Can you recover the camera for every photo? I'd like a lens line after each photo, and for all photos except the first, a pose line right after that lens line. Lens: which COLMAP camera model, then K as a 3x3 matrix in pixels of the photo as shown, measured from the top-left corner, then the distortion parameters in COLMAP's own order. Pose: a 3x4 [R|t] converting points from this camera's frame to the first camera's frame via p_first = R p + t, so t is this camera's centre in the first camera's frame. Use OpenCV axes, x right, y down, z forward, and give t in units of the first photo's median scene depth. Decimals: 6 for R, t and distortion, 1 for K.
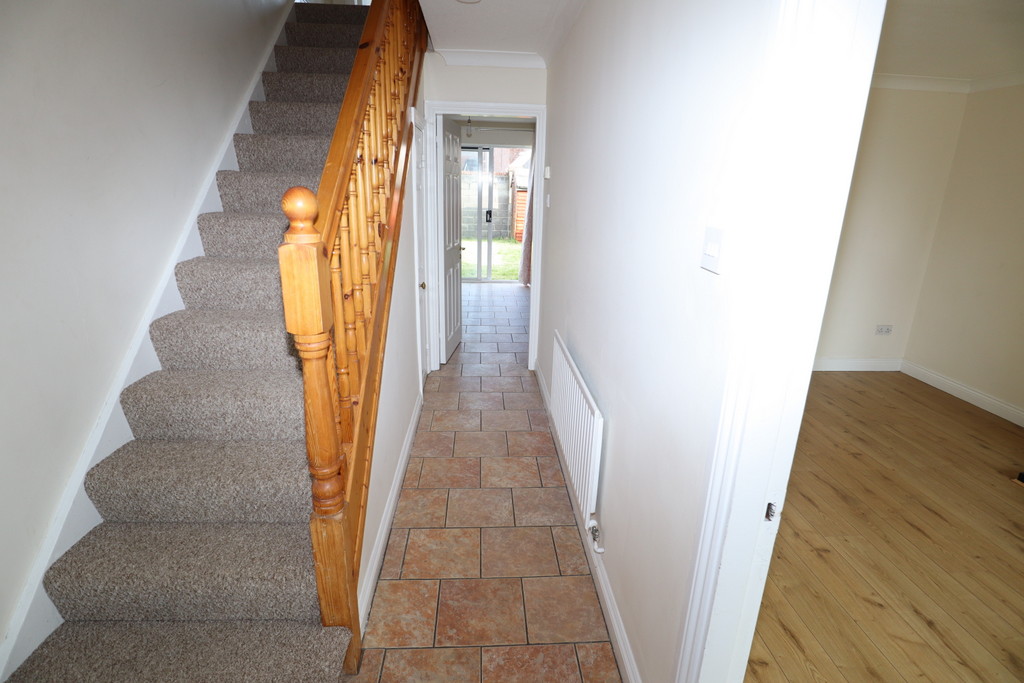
lens RADIAL K [[517.7, 0, 512.1], [0, 517.7, 345.5], [0, 0, 1]] dist [-0.051558, 0.018240]
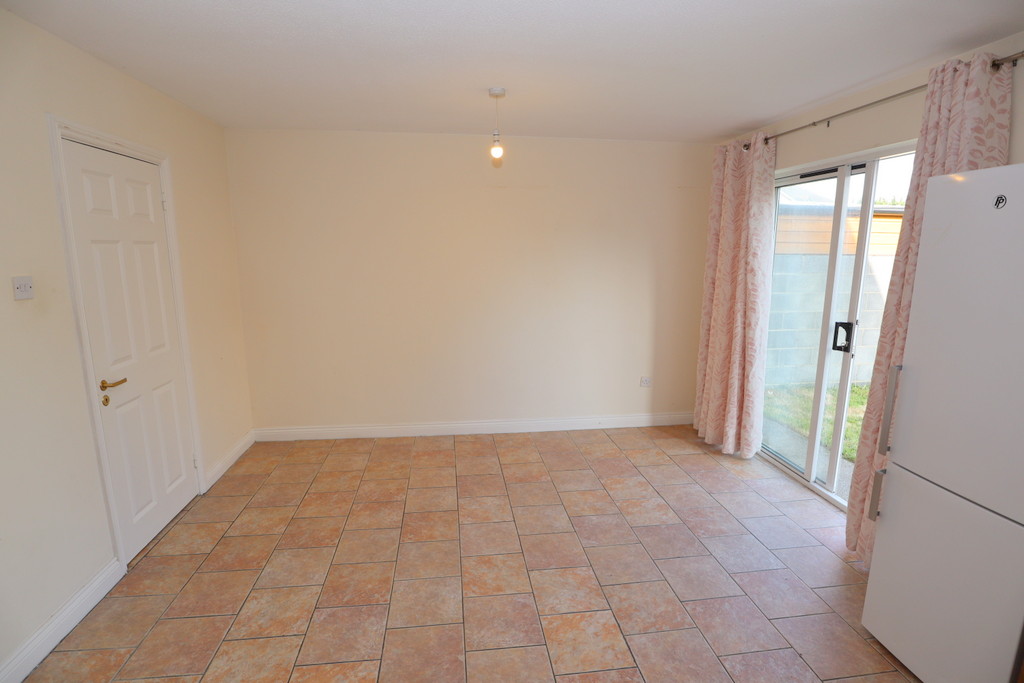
lens RADIAL K [[512.4, 0, 512.0], [0, 512.4, 341.5], [0, 0, 1]] dist [-0.047184, 0.017511]
pose [[0.064922, 0.150531, -0.986471, 0.127643], [-0.291230, 0.948379, 0.125551, -0.101870], [0.954448, 0.279139, 0.105410, 0.325548]]
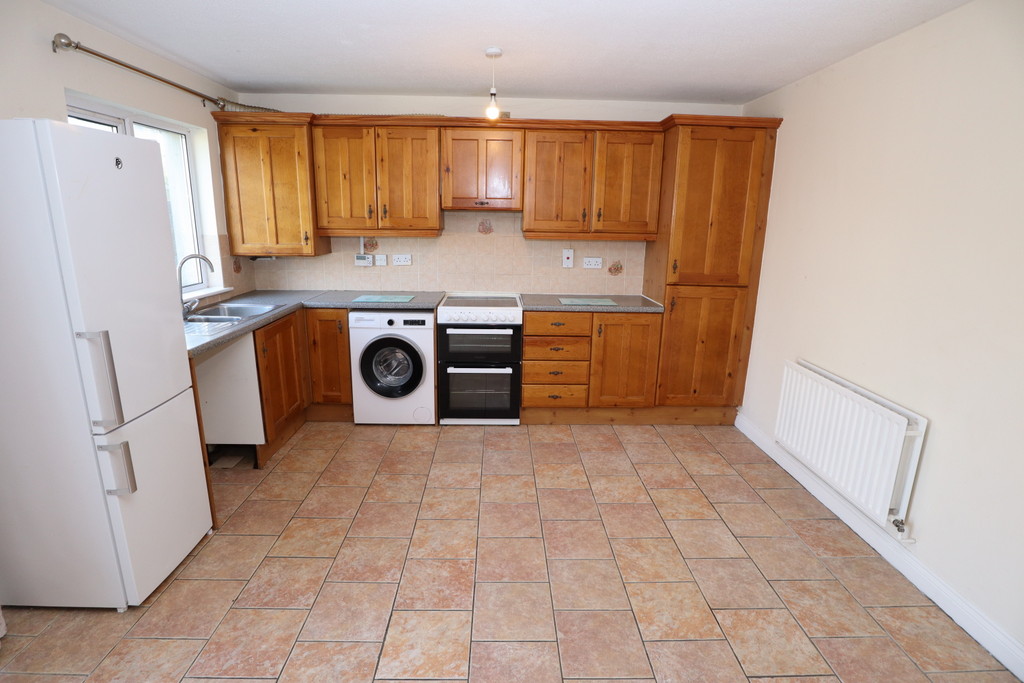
lens RADIAL K [[517.7, 0, 512.1], [0, 517.7, 345.5], [0, 0, 1]] dist [-0.051558, 0.018240]
pose [[0.038592, -0.266591, 0.963037, -0.041057], [0.274652, 0.929466, 0.246292, -0.106307], [-0.960769, 0.254996, 0.109090, 0.327830]]
